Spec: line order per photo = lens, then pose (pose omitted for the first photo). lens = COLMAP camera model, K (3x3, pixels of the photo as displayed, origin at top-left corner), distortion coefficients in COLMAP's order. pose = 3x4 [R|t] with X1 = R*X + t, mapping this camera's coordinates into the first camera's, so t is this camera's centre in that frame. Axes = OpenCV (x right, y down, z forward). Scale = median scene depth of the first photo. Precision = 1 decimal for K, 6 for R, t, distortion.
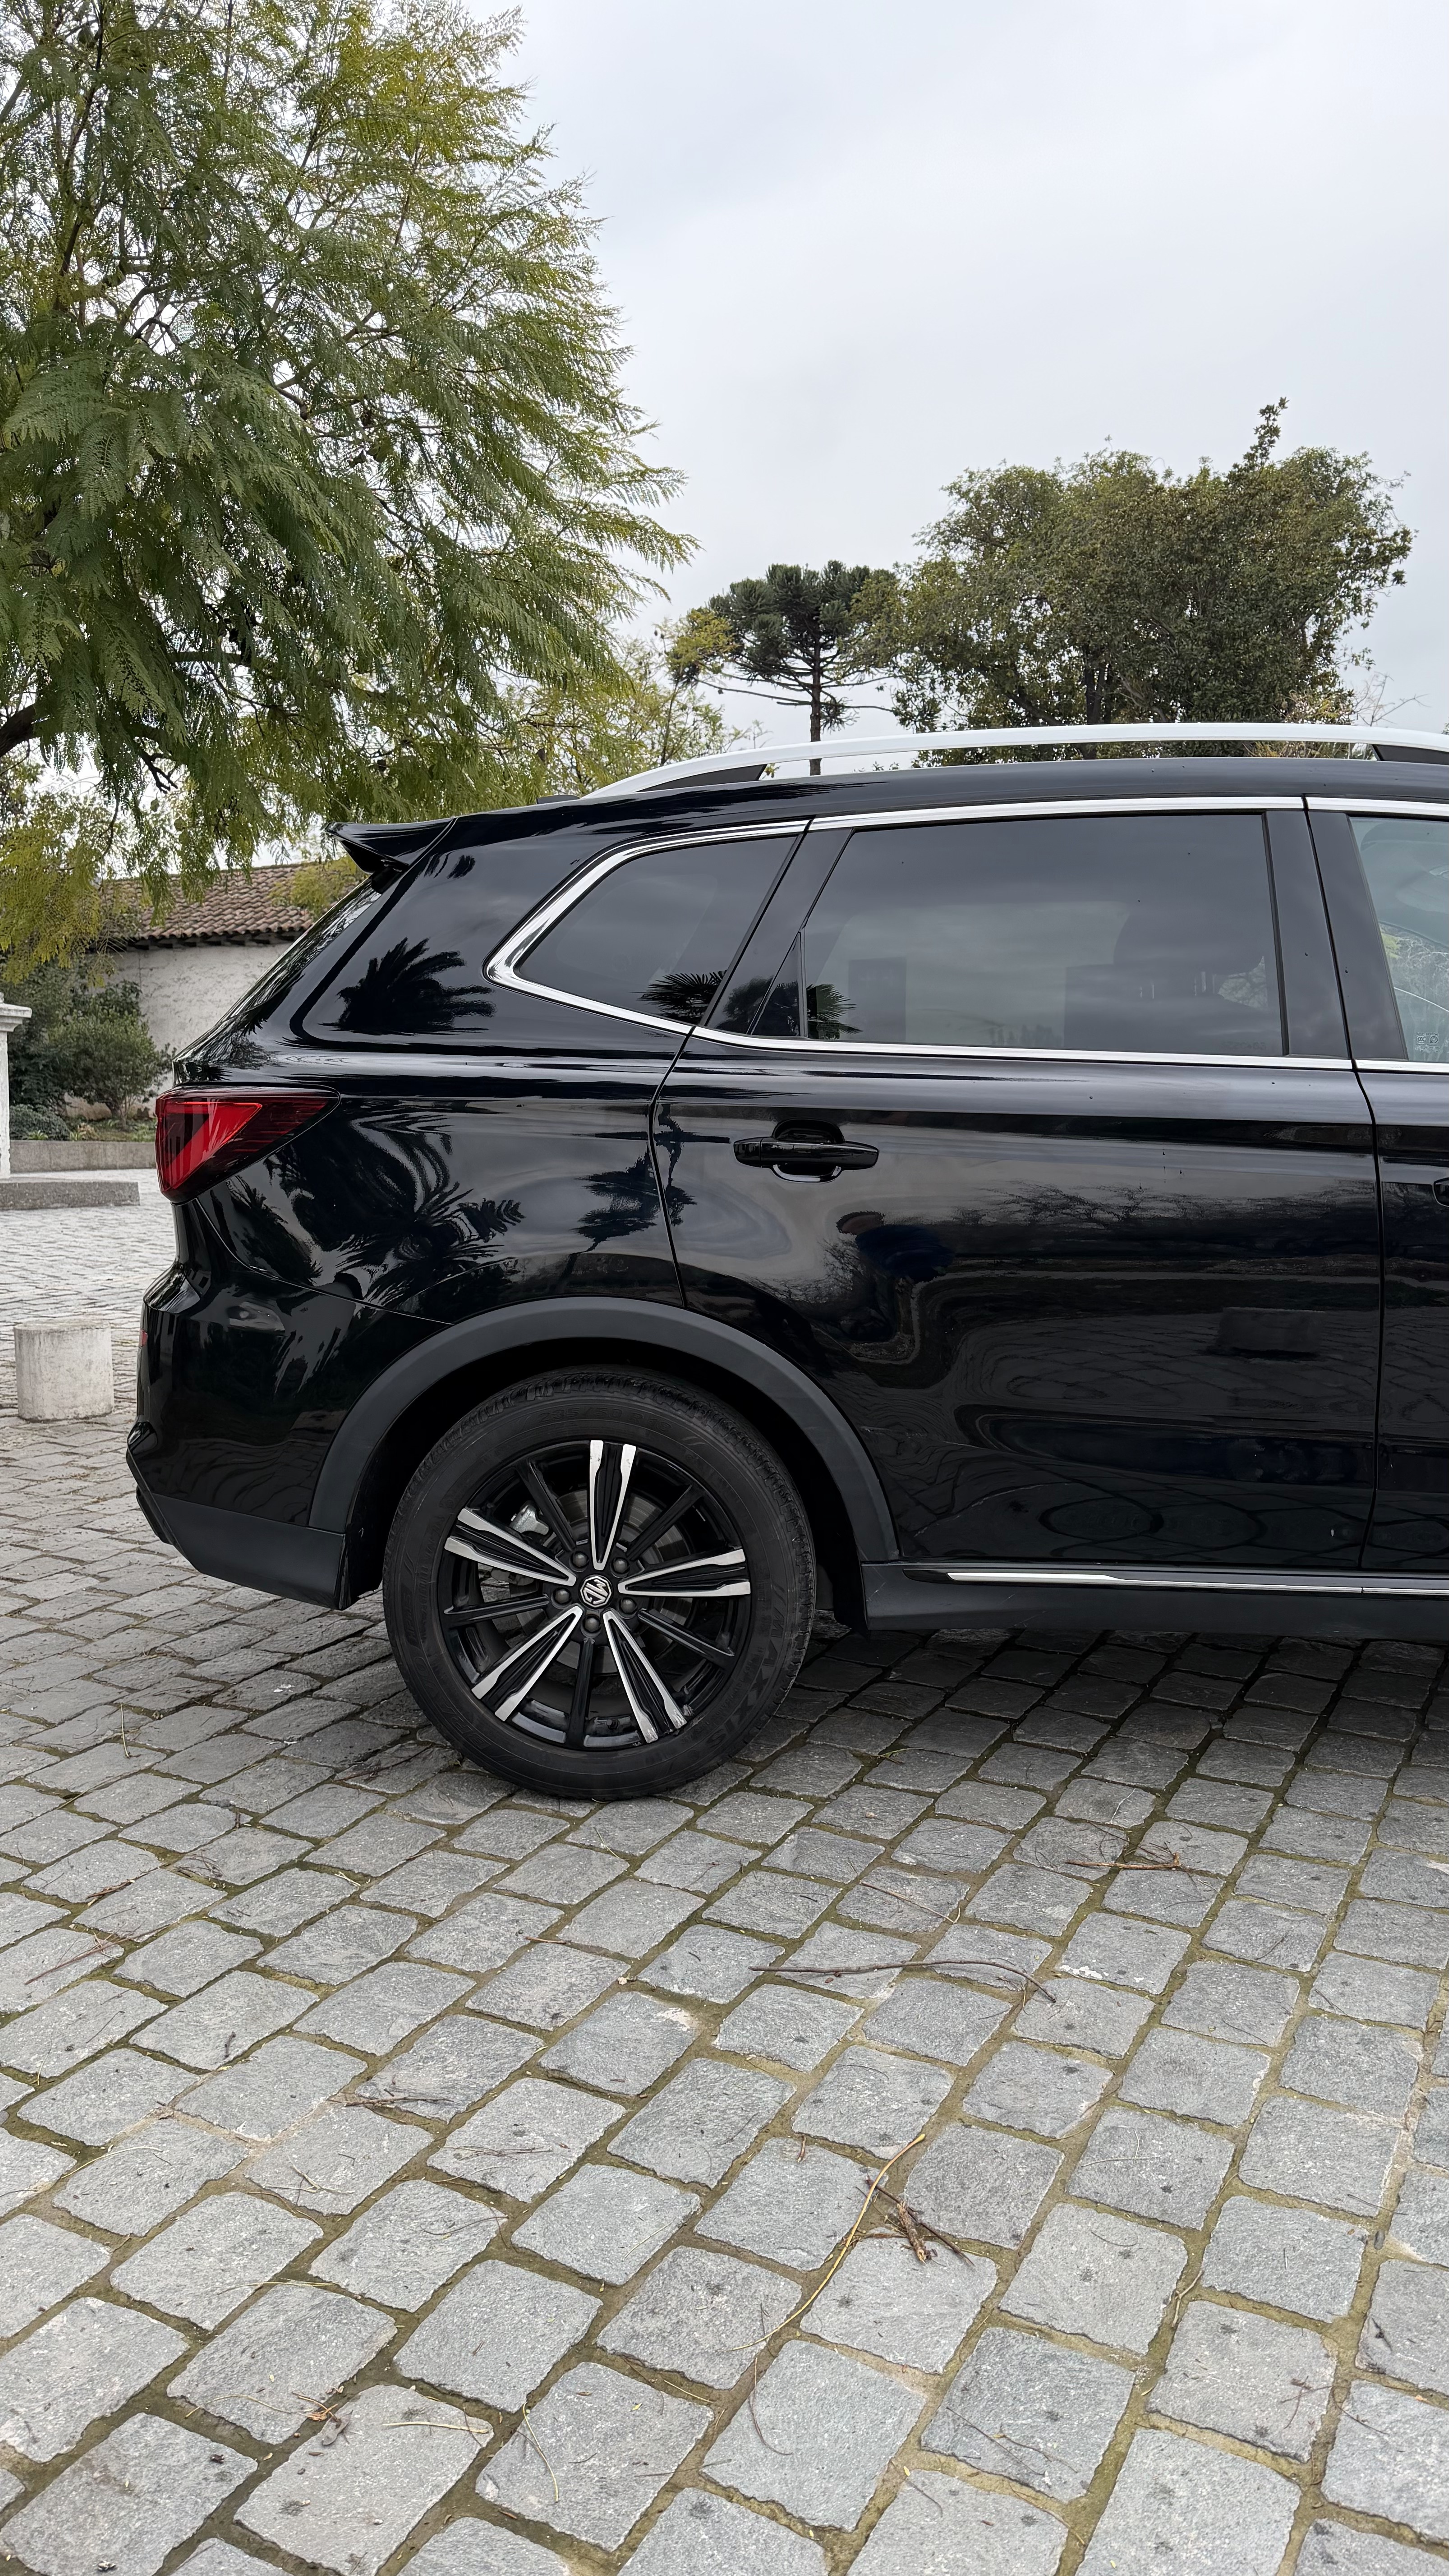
lens RADIAL K [[1839.0, 0, 724.4], [0, 1839.0, 1278.0], [0, 0, 1]] dist [-0.011083, -0.001664]
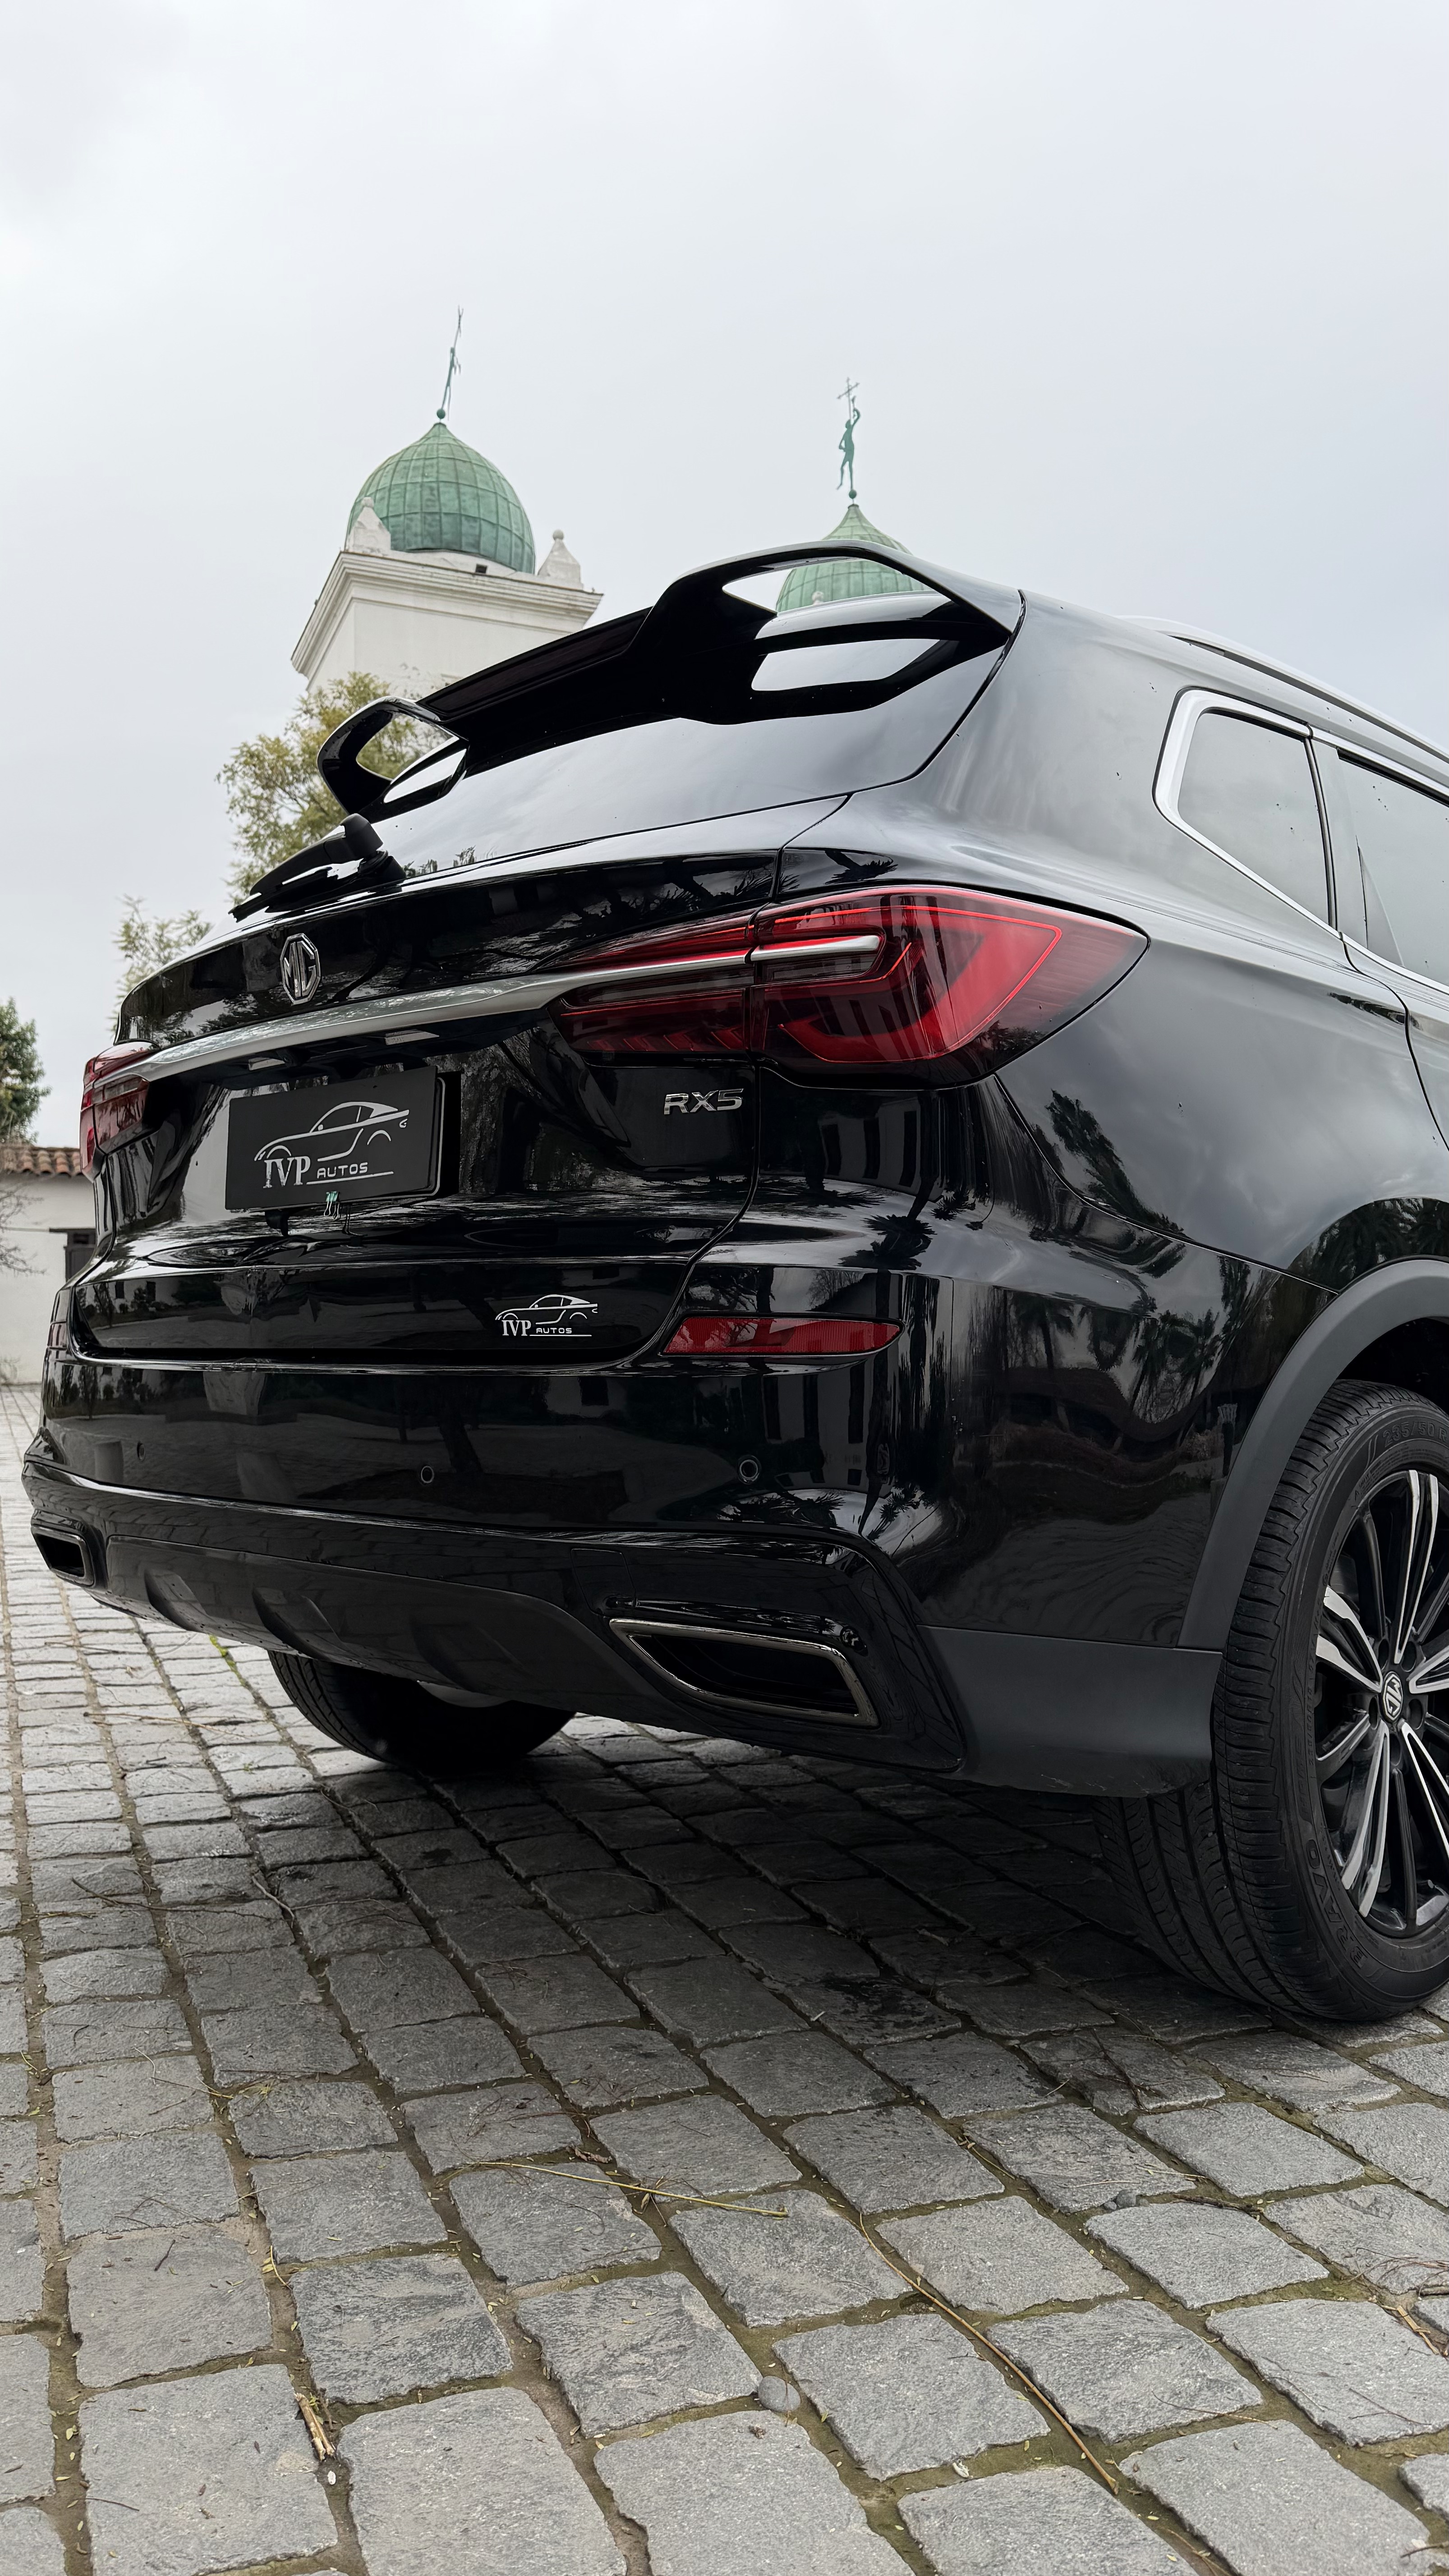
lens RADIAL K [[1839.0, 0, 727.1], [0, 1839.0, 1301.2], [0, 0, 1]] dist [-0.011083, -0.001664]
pose [[0.644593, 0.046018, 0.763140, -0.752035], [0.075173, 0.989535, -0.123166, 0.087511], [-0.760821, 0.136760, 0.634388, 0.714386]]
